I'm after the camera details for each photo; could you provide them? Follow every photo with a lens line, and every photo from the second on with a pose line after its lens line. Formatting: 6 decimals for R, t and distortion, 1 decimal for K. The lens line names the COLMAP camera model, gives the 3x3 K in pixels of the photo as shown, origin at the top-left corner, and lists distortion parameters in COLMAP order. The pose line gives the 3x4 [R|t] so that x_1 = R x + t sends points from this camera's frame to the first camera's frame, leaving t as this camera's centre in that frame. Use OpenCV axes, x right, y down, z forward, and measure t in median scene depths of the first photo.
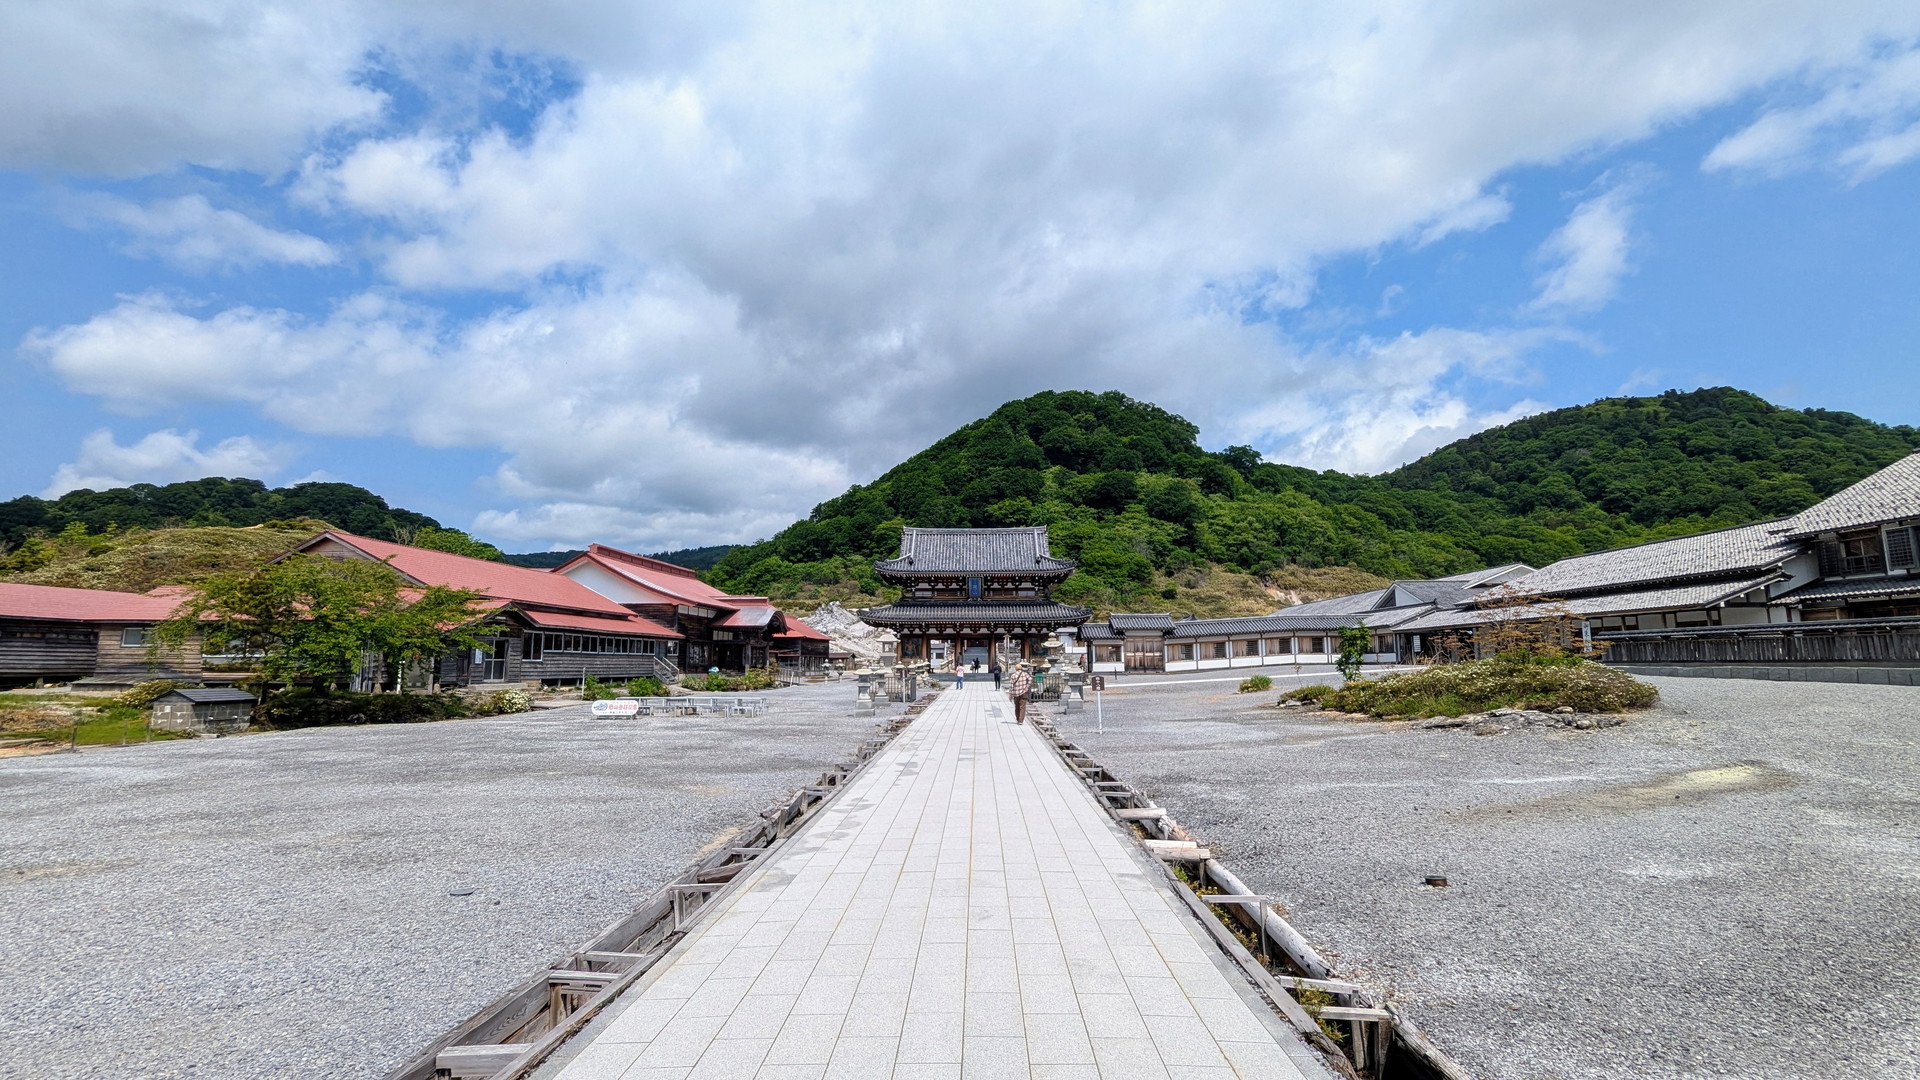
lens RADIAL K [[905.6, 0, 953.6], [0, 905.6, 541.5], [0, 0, 1]] dist [0.001202, -0.000012]
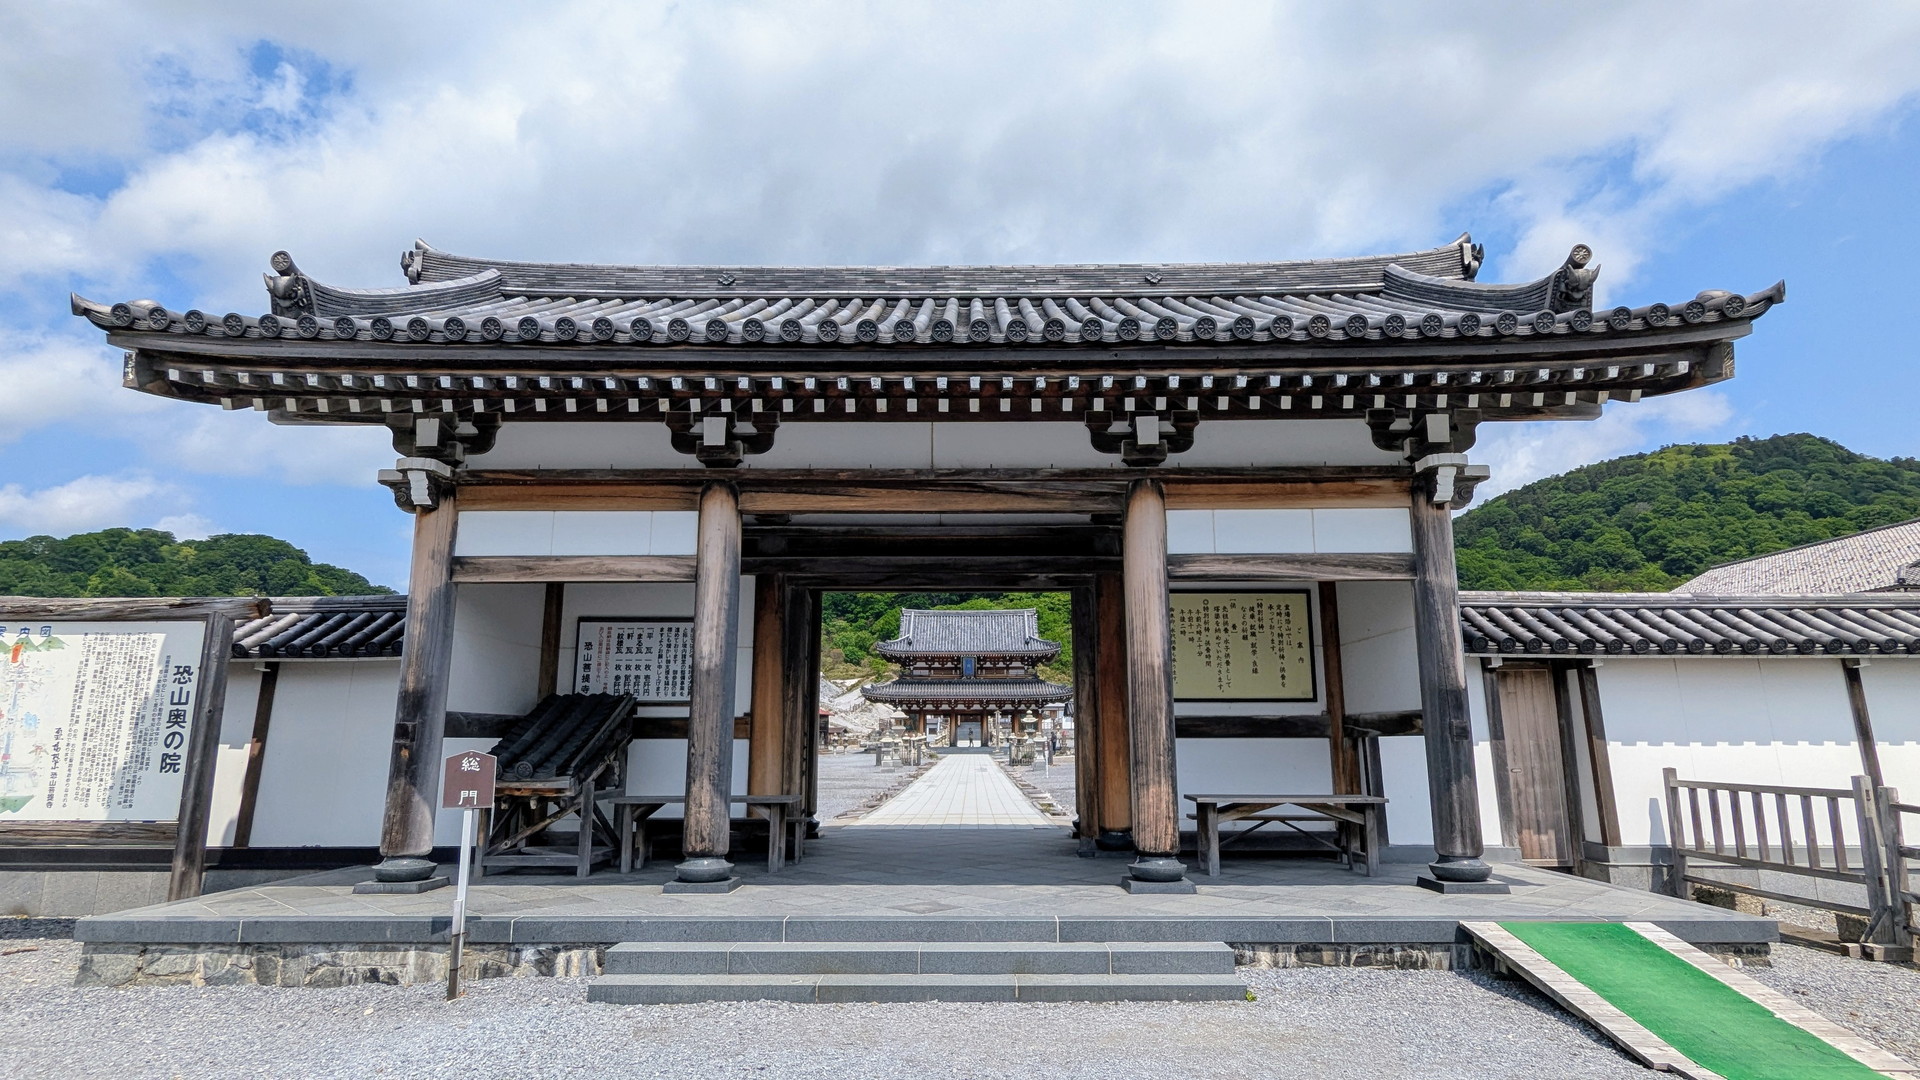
lens RADIAL K [[1061.4, 0, 969.2], [0, 1061.4, 538.0], [0, 0, 1]] dist [0.000446, 0.000363]
pose [[0.999725, 0.006643, 0.022480, -0.004656], [-0.005379, 0.998426, -0.055835, -0.027615], [-0.022815, 0.055699, 0.998187, -0.236720]]
